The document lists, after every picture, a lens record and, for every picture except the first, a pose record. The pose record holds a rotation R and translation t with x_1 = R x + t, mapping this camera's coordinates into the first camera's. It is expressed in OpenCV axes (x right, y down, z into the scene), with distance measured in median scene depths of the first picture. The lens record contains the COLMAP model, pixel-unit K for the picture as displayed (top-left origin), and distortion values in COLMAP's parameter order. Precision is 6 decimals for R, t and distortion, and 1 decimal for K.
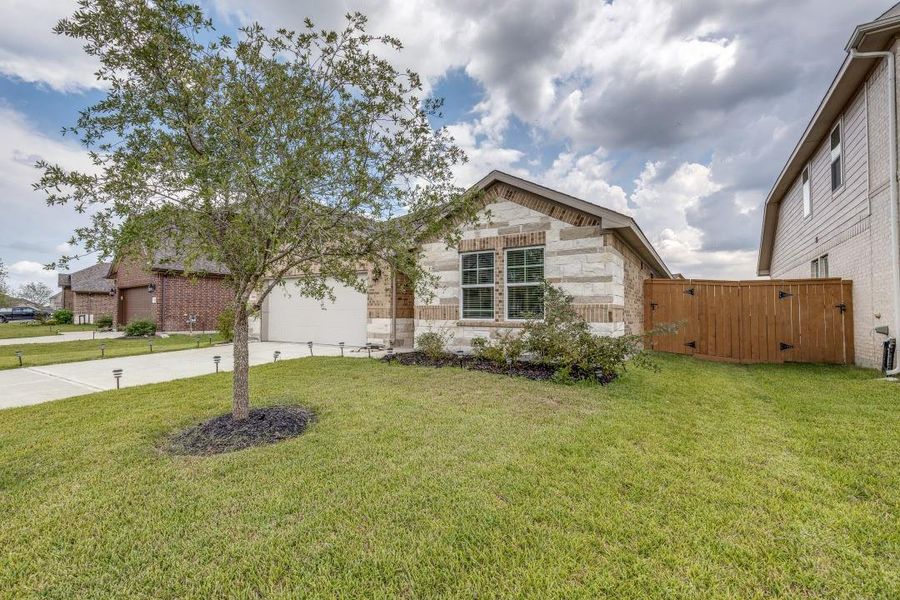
lens RADIAL K [[397.1, 0, 448.4], [0, 397.1, 301.3], [0, 0, 1]] dist [-0.000921, 0.000153]
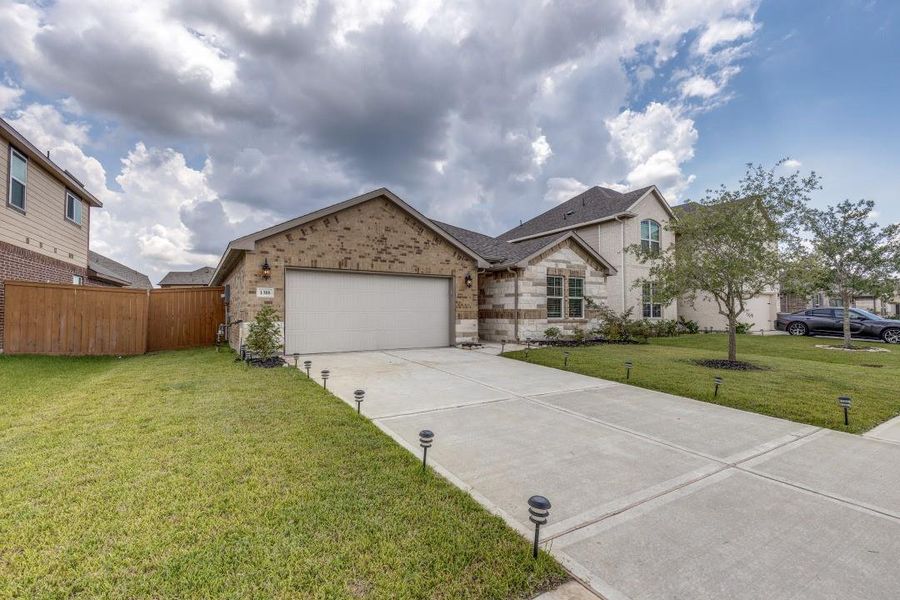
lens RADIAL K [[405.7, 0, 453.6], [0, 405.7, 298.6], [0, 0, 1]] dist [0.000283, 0.000674]
pose [[0.427852, 0.033216, 0.903238, -1.571210], [-0.020592, 0.999423, -0.026999, 0.019299], [-0.903614, -0.007048, 0.428289, 0.663542]]
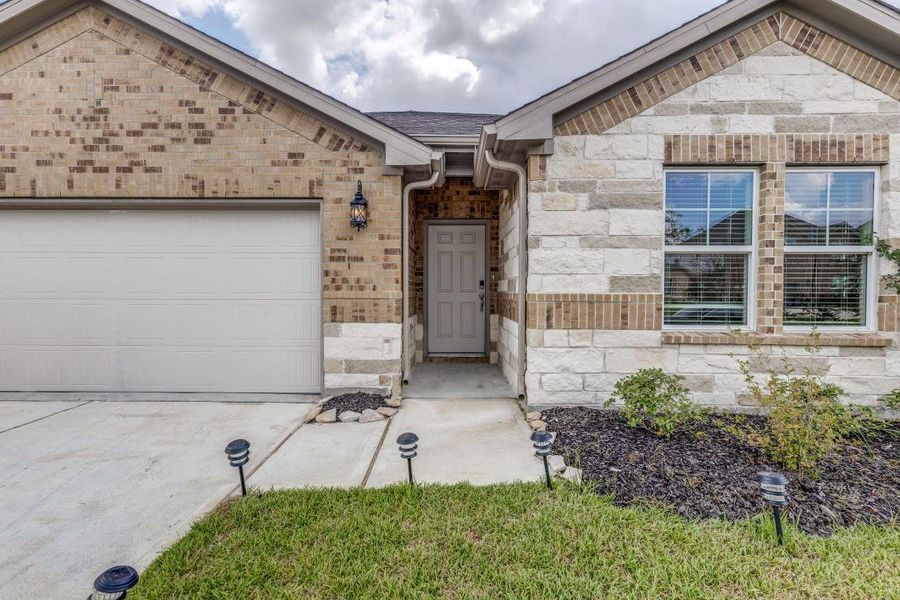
lens RADIAL K [[397.1, 0, 448.4], [0, 397.1, 301.3], [0, 0, 1]] dist [-0.000921, 0.000153]
pose [[0.859013, -0.006892, 0.511908, -0.380991], [-0.017288, 0.998949, 0.042460, 0.003823], [-0.511662, -0.045323, 0.857990, 0.770008]]
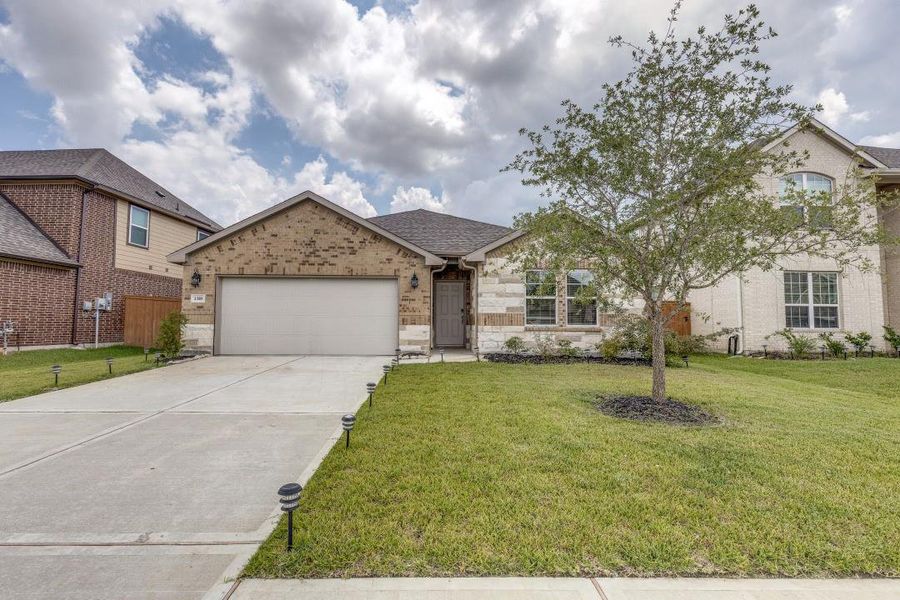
lens RADIAL K [[413.2, 0, 447.9], [0, 413.2, 304.7], [0, 0, 1]] dist [0.002256, -0.000055]
pose [[0.837243, 0.030985, 0.545953, -0.847057], [-0.019543, 0.999451, -0.026753, 0.022288], [-0.546482, 0.011730, 0.837389, 0.096586]]
